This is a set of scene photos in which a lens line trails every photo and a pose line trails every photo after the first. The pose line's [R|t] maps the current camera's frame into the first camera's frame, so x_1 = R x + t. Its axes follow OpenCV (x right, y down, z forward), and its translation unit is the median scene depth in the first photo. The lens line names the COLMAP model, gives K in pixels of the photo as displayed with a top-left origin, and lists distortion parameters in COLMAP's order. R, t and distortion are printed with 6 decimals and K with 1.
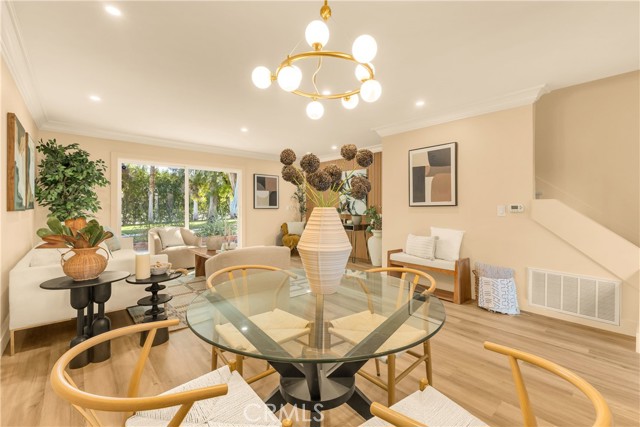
lens RADIAL K [[280.0, 0, 319.2], [0, 280.0, 203.5], [0, 0, 1]] dist [0.013291, -0.003511]
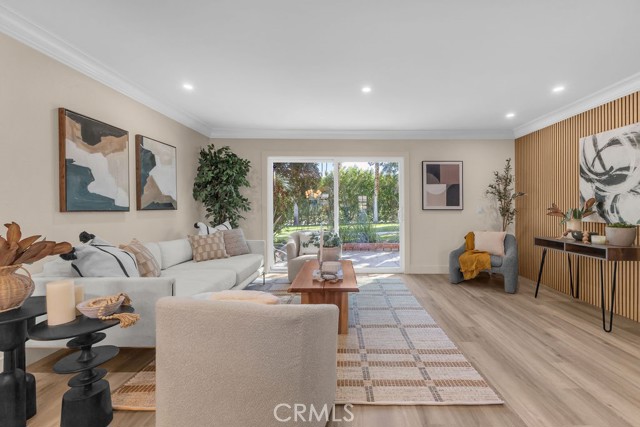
lens RADIAL K [[280.0, 0, 344.1], [0, 280.0, 209.1], [0, 0, 1]] dist [0.013291, -0.003511]
pose [[0.756903, 0.002147, -0.653523, 0.122944], [0.009100, 0.999863, 0.013825, 0.006770], [0.653463, -0.016411, 0.756780, 0.470066]]
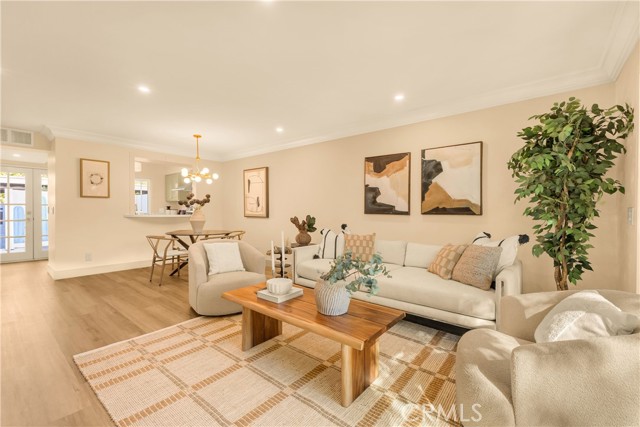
lens RADIAL K [[280.0, 0, 320.7], [0, 280.0, 212.9], [0, 0, 1]] dist [0.013291, -0.003511]
pose [[-0.988504, -0.009748, -0.150878, -0.284074], [-0.009418, 0.999951, -0.002901, 0.015366], [0.150899, -0.001447, -0.988548, 1.383860]]
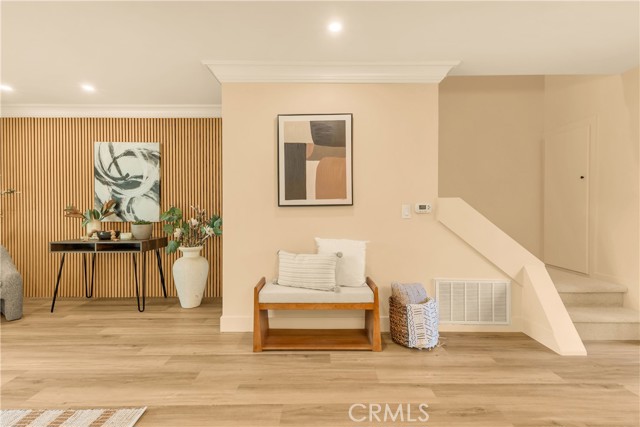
lens RADIAL K [[280.0, 0, 318.3], [0, 280.0, 207.4], [0, 0, 1]] dist [0.013291, -0.003511]
pose [[0.656393, -0.006859, 0.754388, -0.074777], [-0.003394, 0.999922, 0.012045, 0.004306], [-0.754411, -0.010467, 0.656318, 0.477563]]
